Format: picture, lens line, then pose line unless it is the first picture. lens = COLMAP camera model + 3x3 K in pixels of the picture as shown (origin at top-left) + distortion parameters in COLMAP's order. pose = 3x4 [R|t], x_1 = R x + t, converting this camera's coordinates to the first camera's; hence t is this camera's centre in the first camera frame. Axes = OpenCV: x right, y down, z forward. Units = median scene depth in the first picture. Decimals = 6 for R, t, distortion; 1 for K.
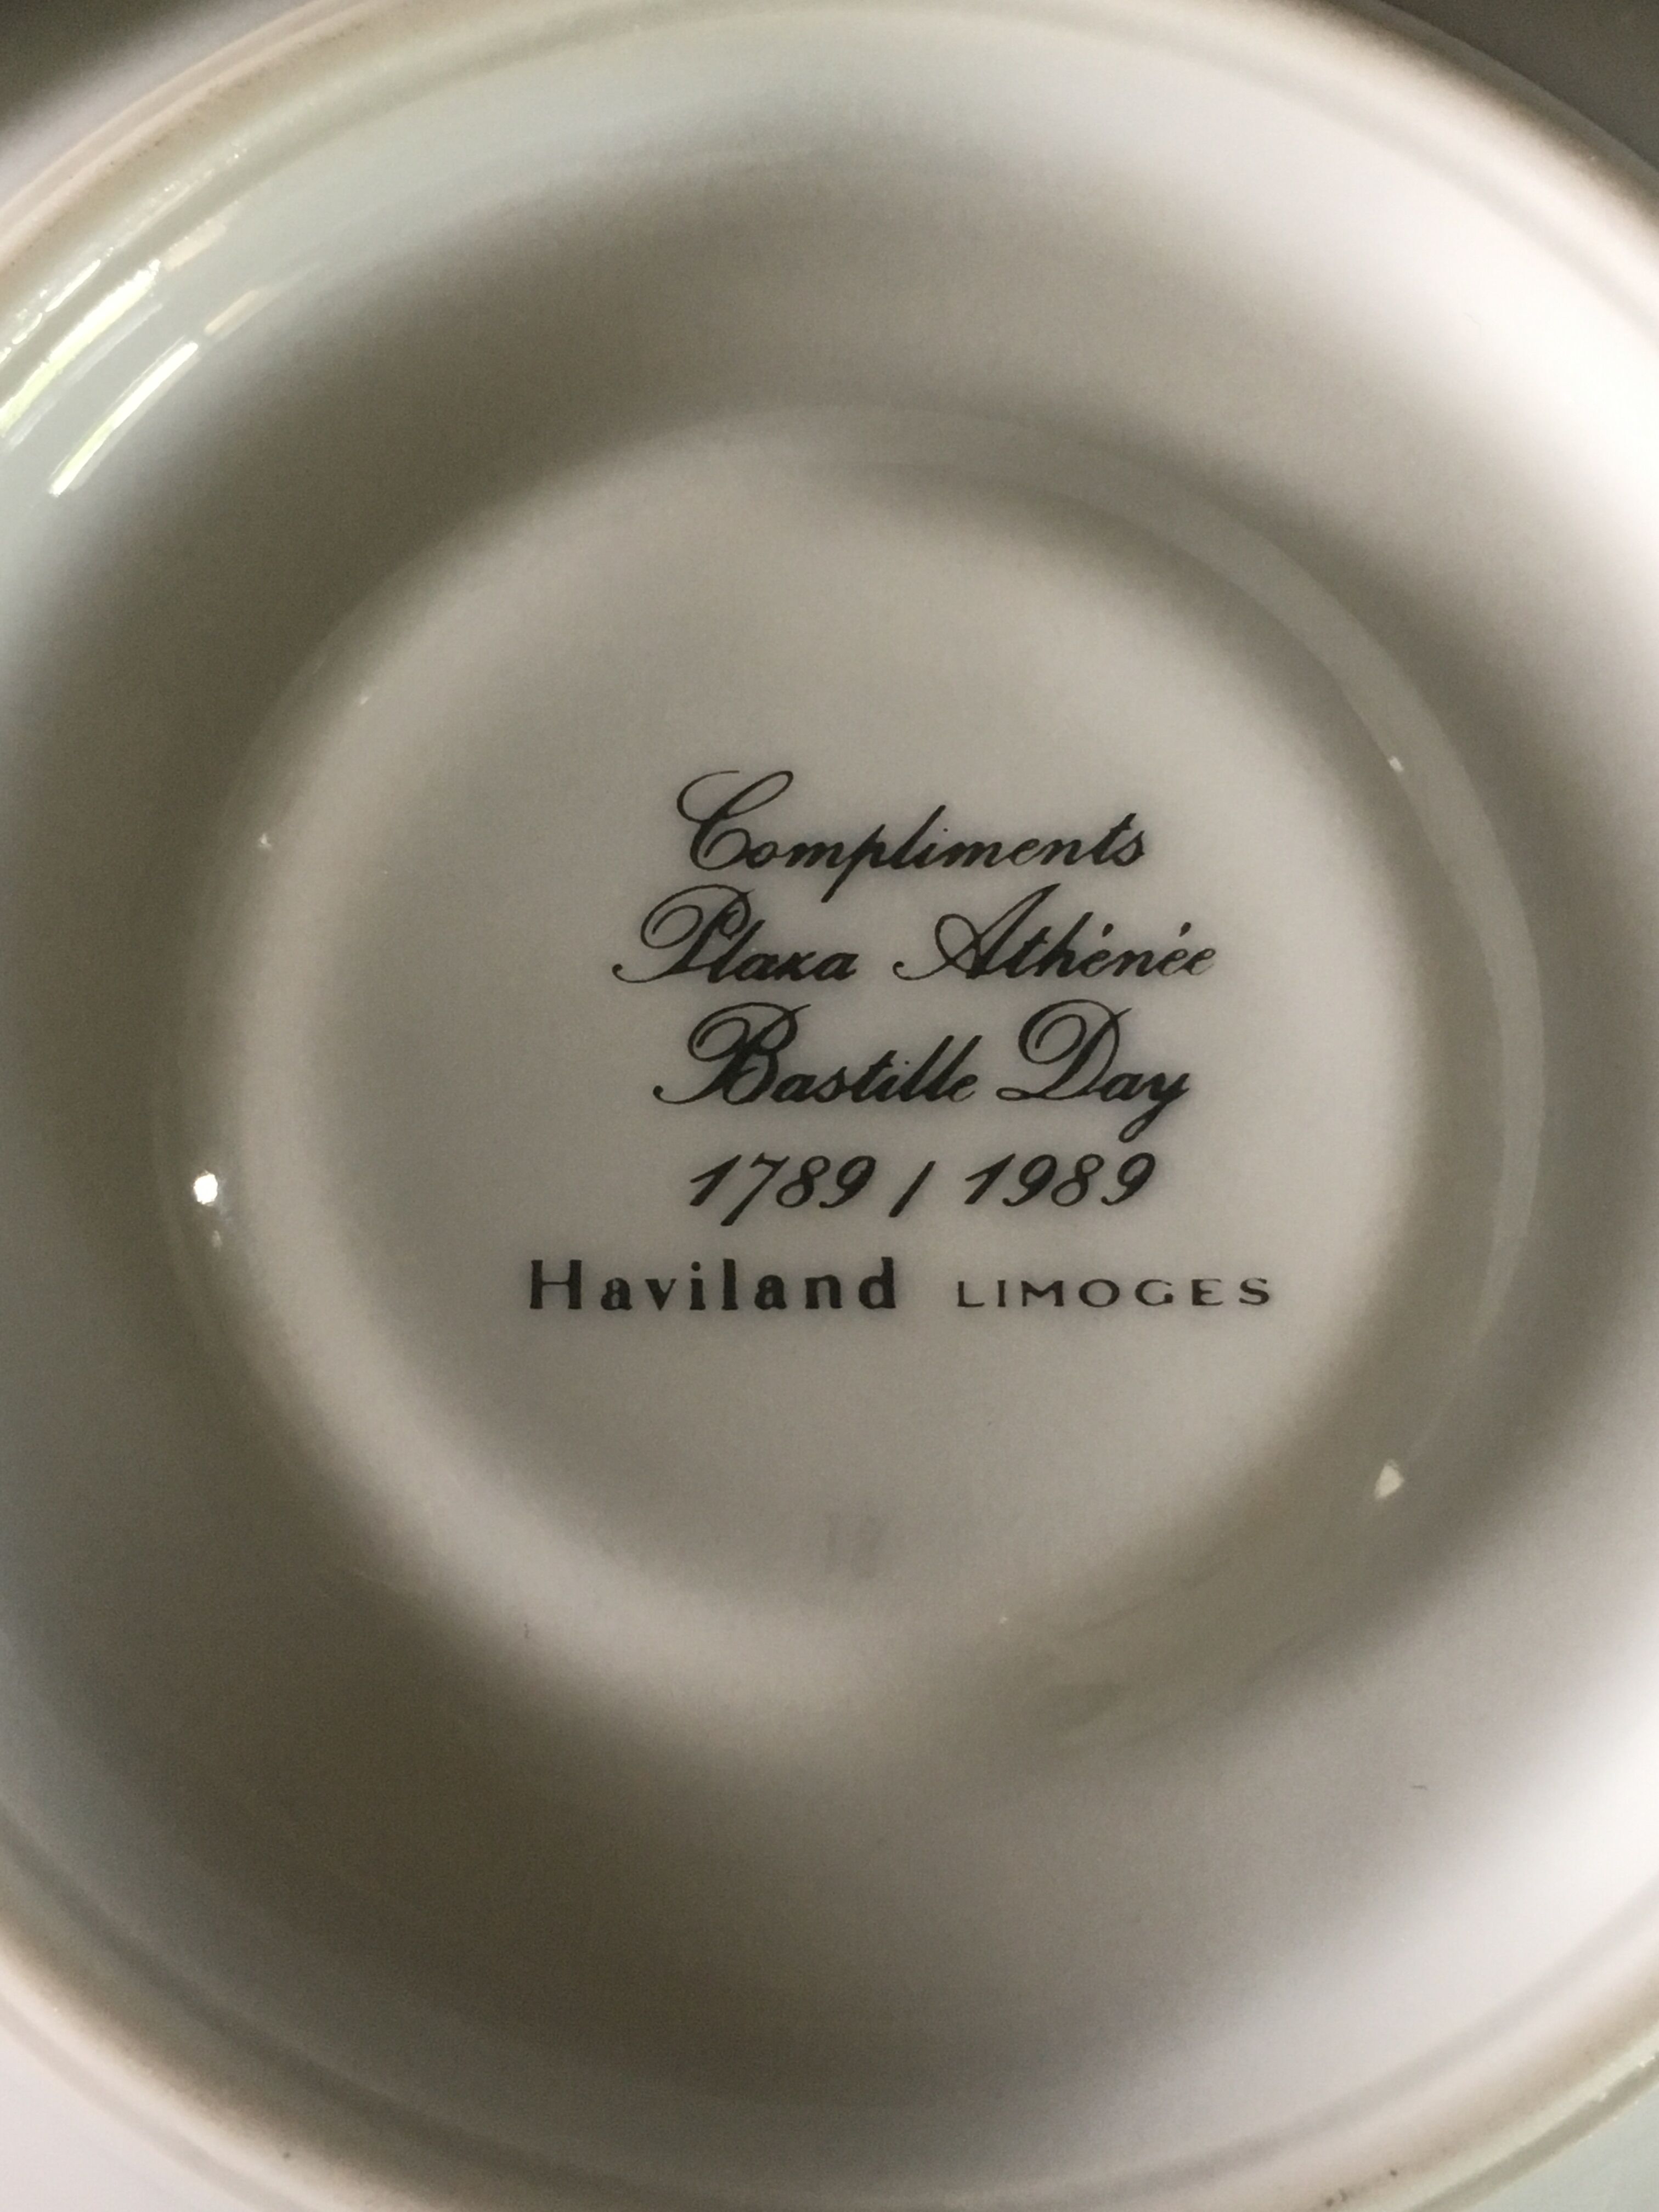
lens RADIAL K [[3007.6, 0, 957.5], [0, 3007.6, 1106.7], [0, 0, 1]] dist [0.020080, -0.000403]
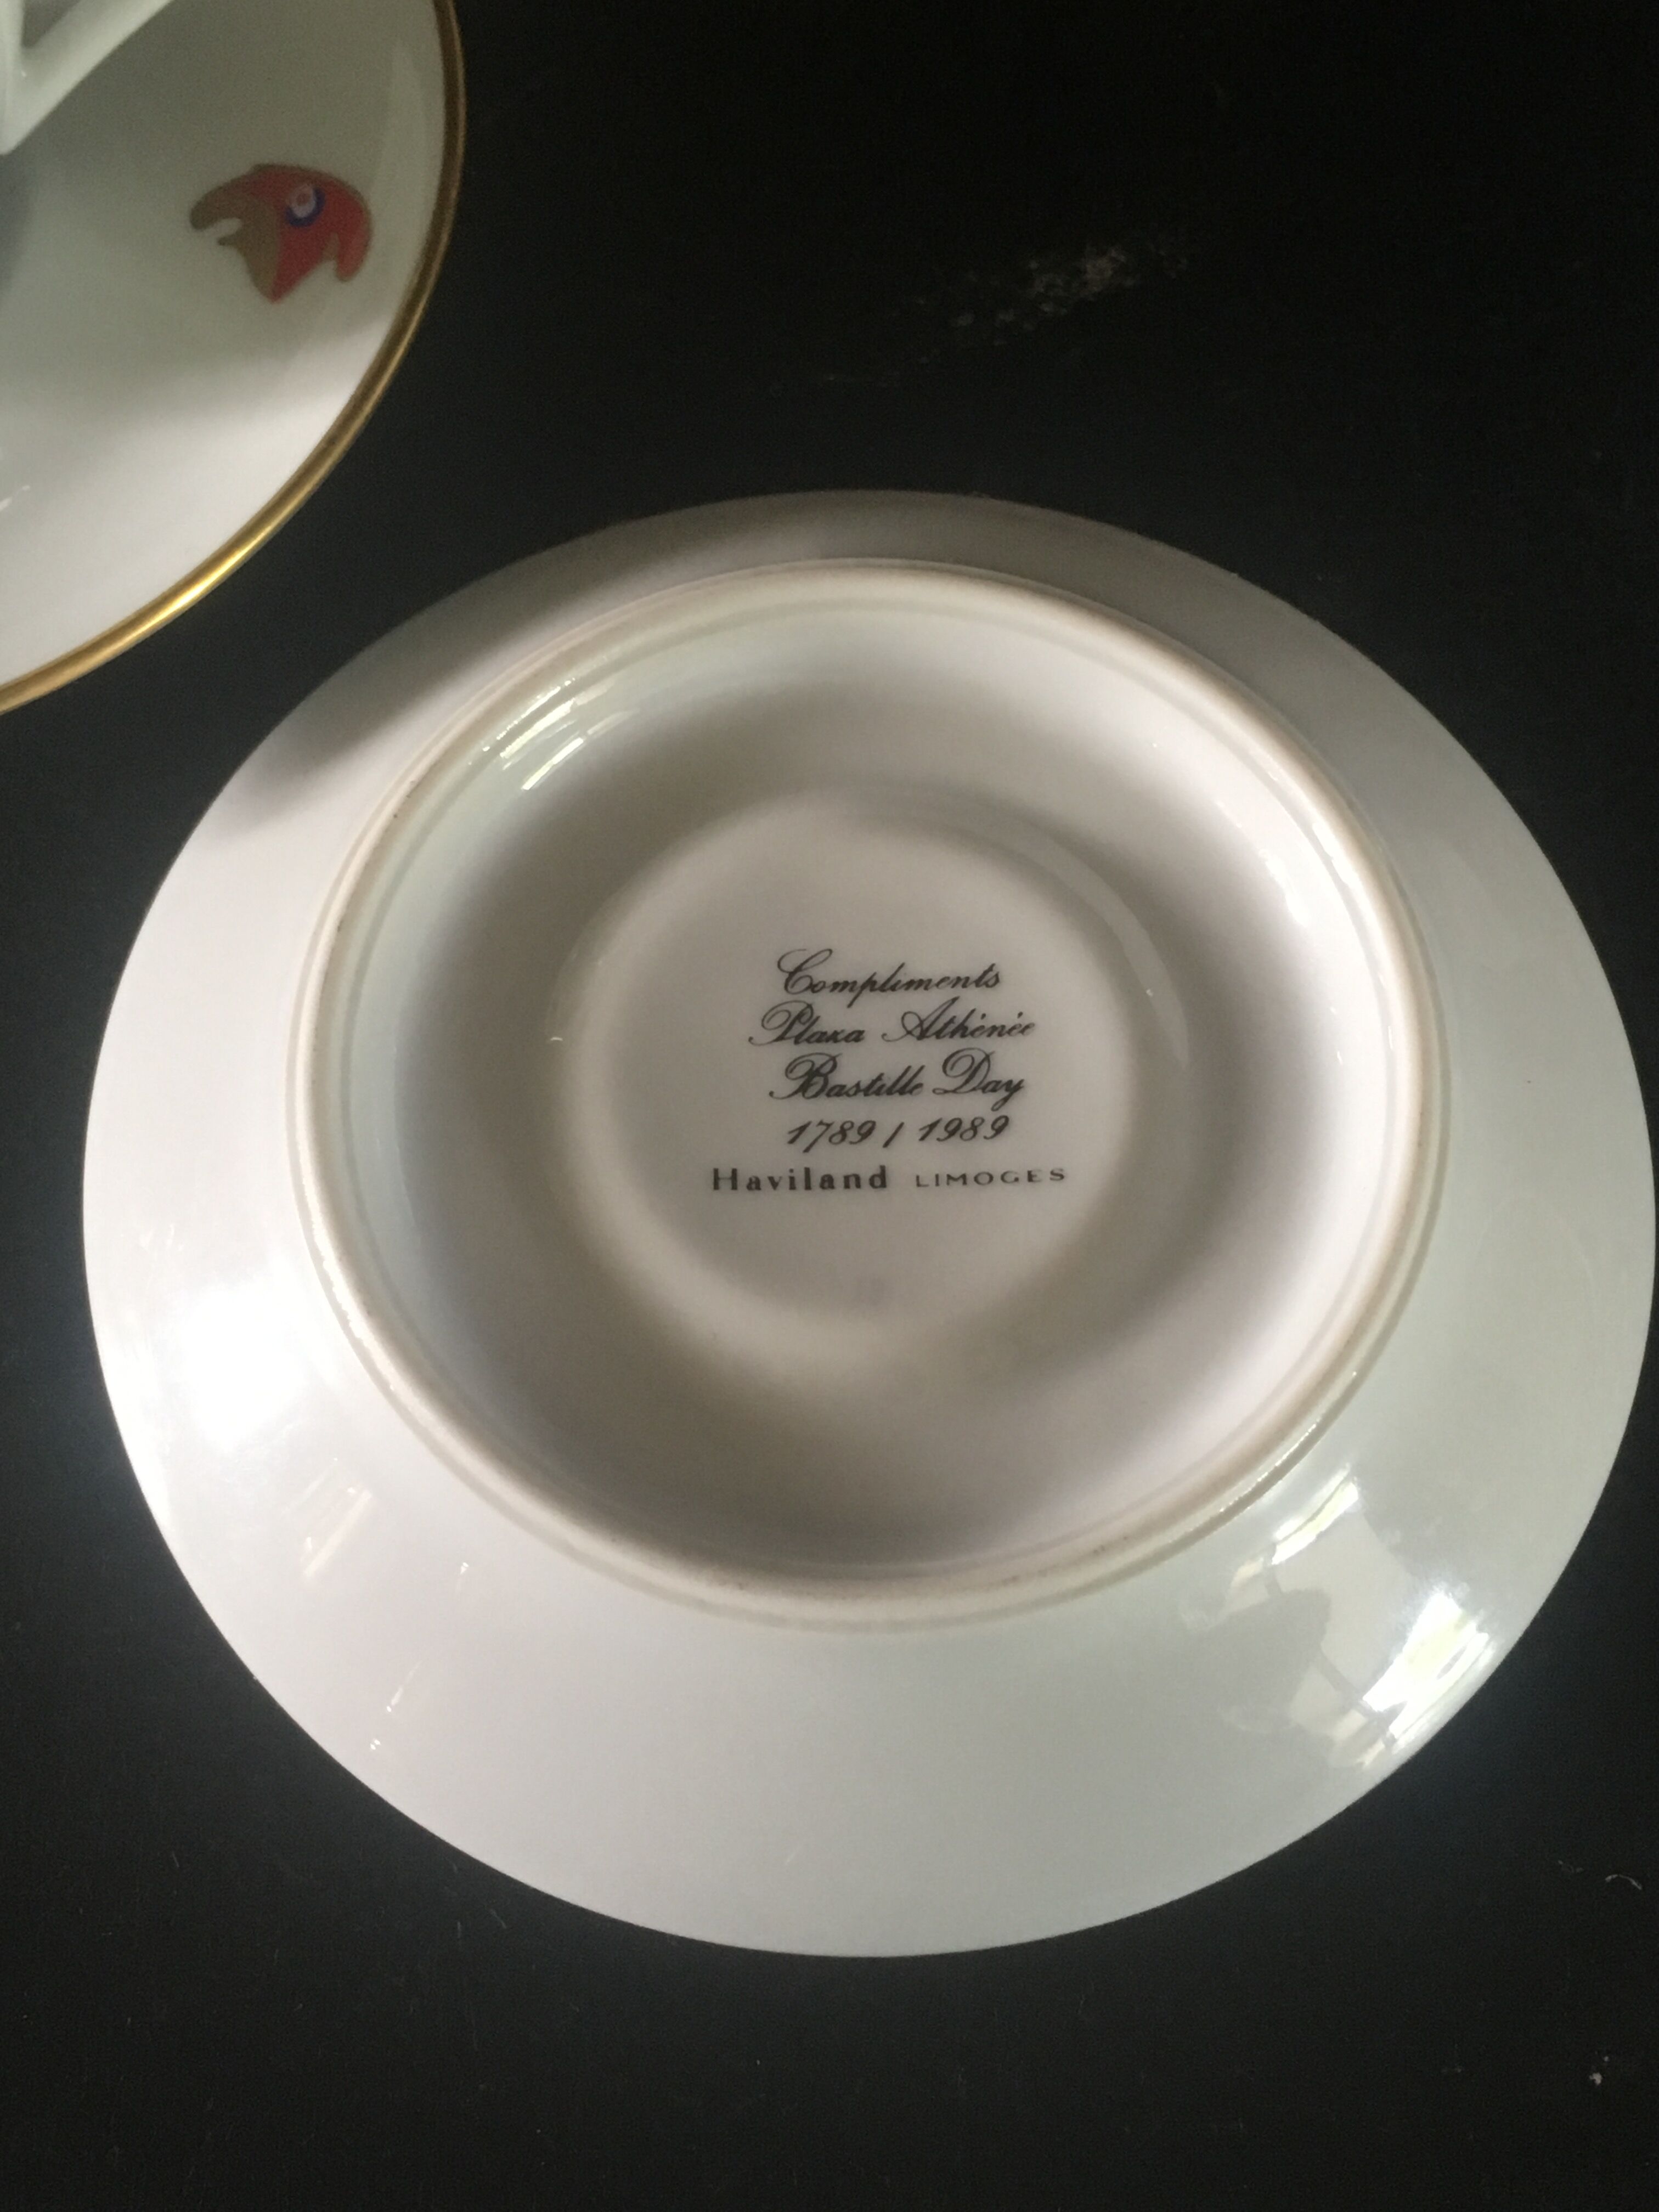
lens RADIAL K [[3007.6, 0, 957.5], [0, 3007.6, 1106.7], [0, 0, 1]] dist [0.020080, -0.000403]
pose [[0.999570, -0.026704, 0.012084, 0.004769], [0.028737, 0.974025, -0.224610, 0.478407], [-0.005773, 0.224861, 0.974374, -1.044347]]
